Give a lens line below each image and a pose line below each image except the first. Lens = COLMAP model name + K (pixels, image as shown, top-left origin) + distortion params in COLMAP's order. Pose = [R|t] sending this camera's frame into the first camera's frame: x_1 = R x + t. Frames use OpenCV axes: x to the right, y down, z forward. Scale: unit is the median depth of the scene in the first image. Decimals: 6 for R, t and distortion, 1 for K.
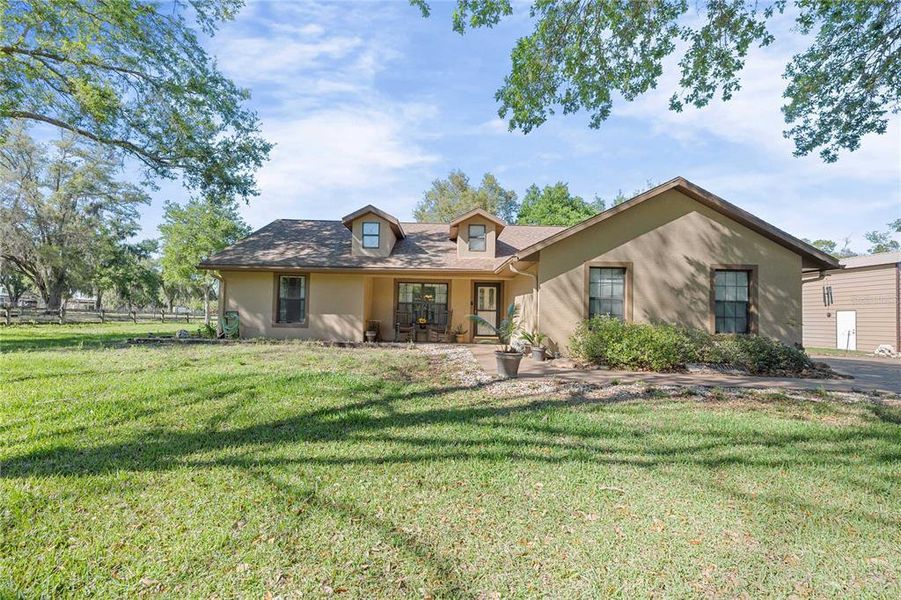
lens RADIAL K [[396.1, 0, 449.9], [0, 396.1, 301.3], [0, 0, 1]] dist [0.001542, 0.000209]
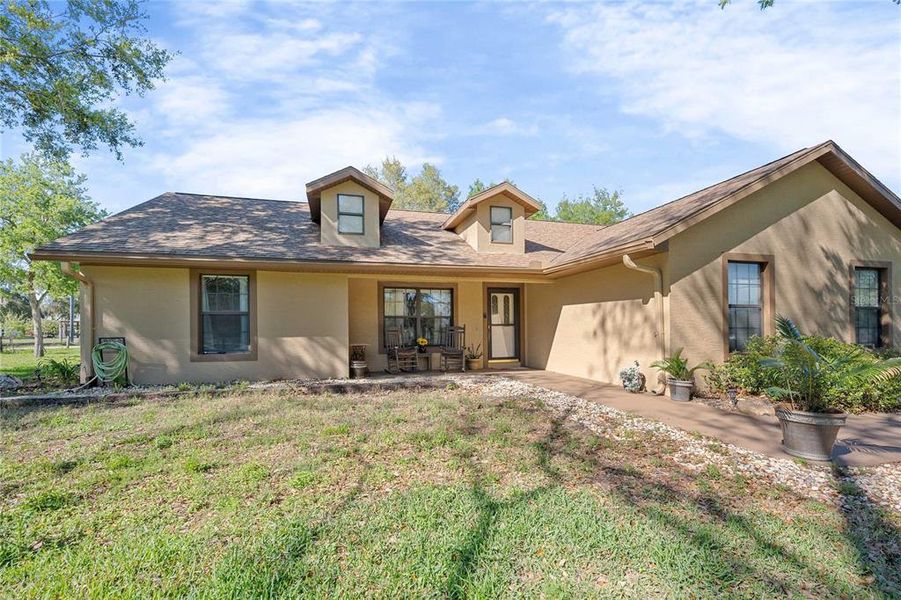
lens RADIAL K [[409.4, 0, 450.6], [0, 409.4, 326.3], [0, 0, 1]] dist [-0.001363, -0.000130]
pose [[0.966463, -0.023823, 0.255698, -0.229002], [0.015698, 0.999306, 0.033769, -0.002253], [-0.256325, -0.028622, 0.966167, 0.313338]]
